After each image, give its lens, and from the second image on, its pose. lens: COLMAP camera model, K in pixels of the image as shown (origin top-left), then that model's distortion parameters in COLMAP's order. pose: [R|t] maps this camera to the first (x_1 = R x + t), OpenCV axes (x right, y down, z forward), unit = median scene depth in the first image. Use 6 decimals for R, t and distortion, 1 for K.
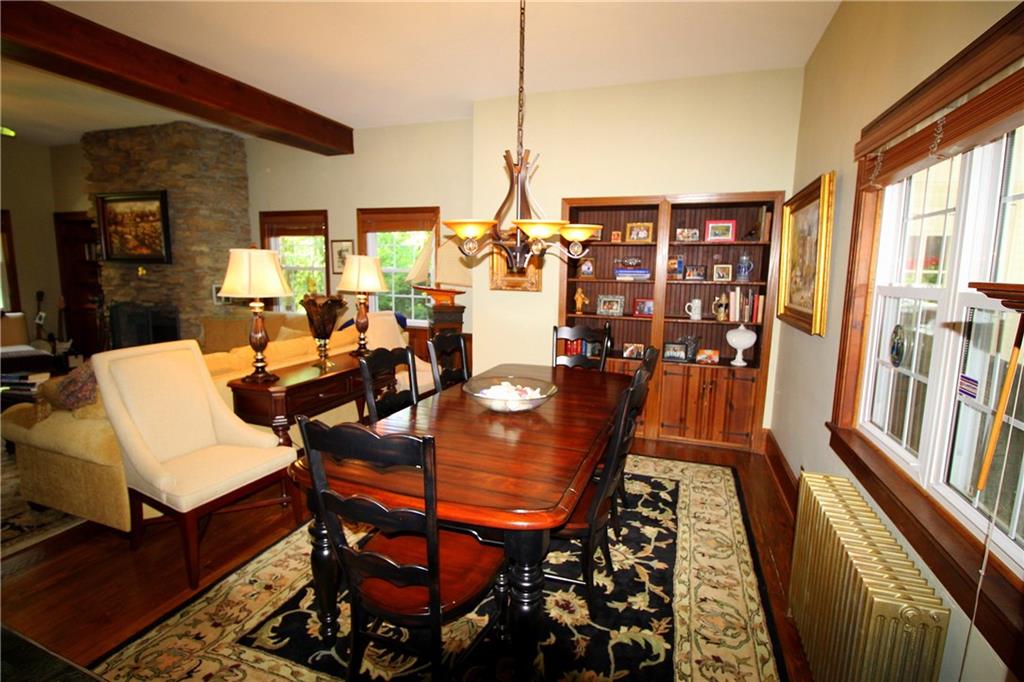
lens RADIAL K [[498.0, 0, 511.8], [0, 498.0, 341.1], [0, 0, 1]] dist [-0.008670, -0.003288]
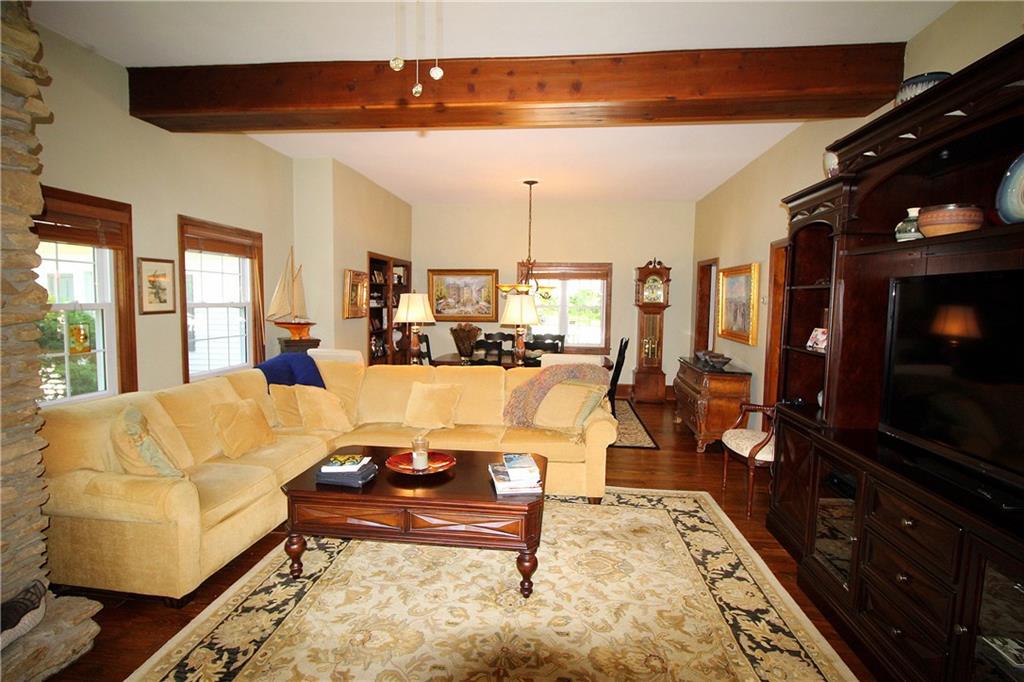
lens RADIAL K [[498.0, 0, 512.1], [0, 498.0, 333.8], [0, 0, 1]] dist [-0.008670, -0.003288]
pose [[-0.232947, -0.087130, 0.968578, -1.052240], [0.123916, 0.985200, 0.118428, -0.129481], [-0.964562, 0.147610, -0.218703, 0.722619]]
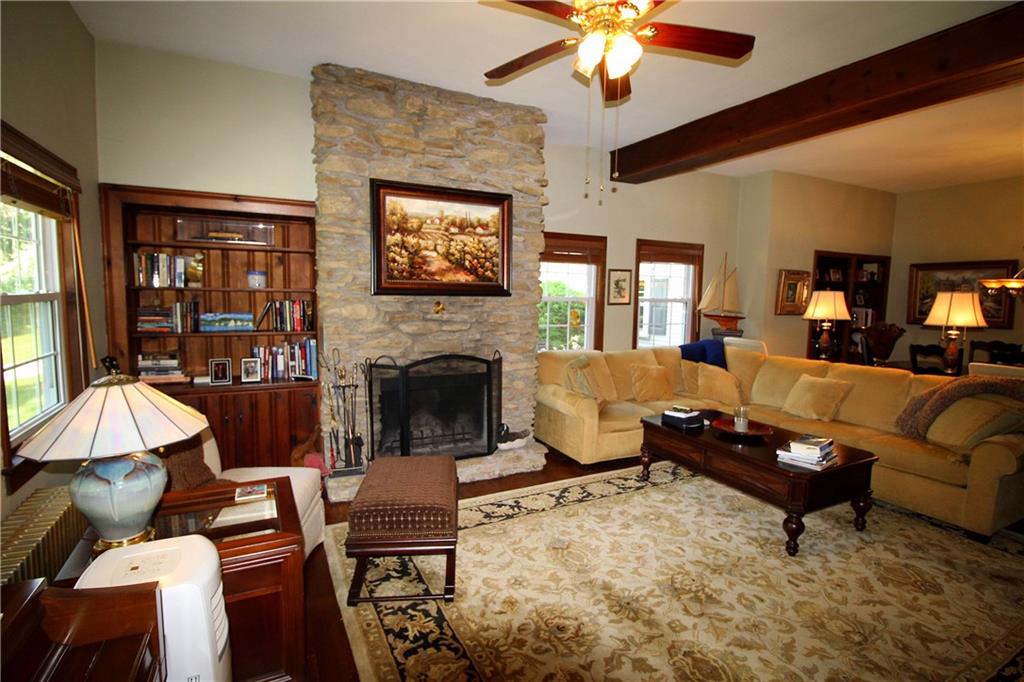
lens RADIAL K [[498.0, 0, 520.4], [0, 498.0, 342.6], [0, 0, 1]] dist [-0.008670, -0.003288]
pose [[0.684104, -0.080649, 0.724912, -1.184580], [0.102039, 0.994677, 0.014367, -0.095933], [-0.722212, 0.064141, 0.688692, 0.486441]]
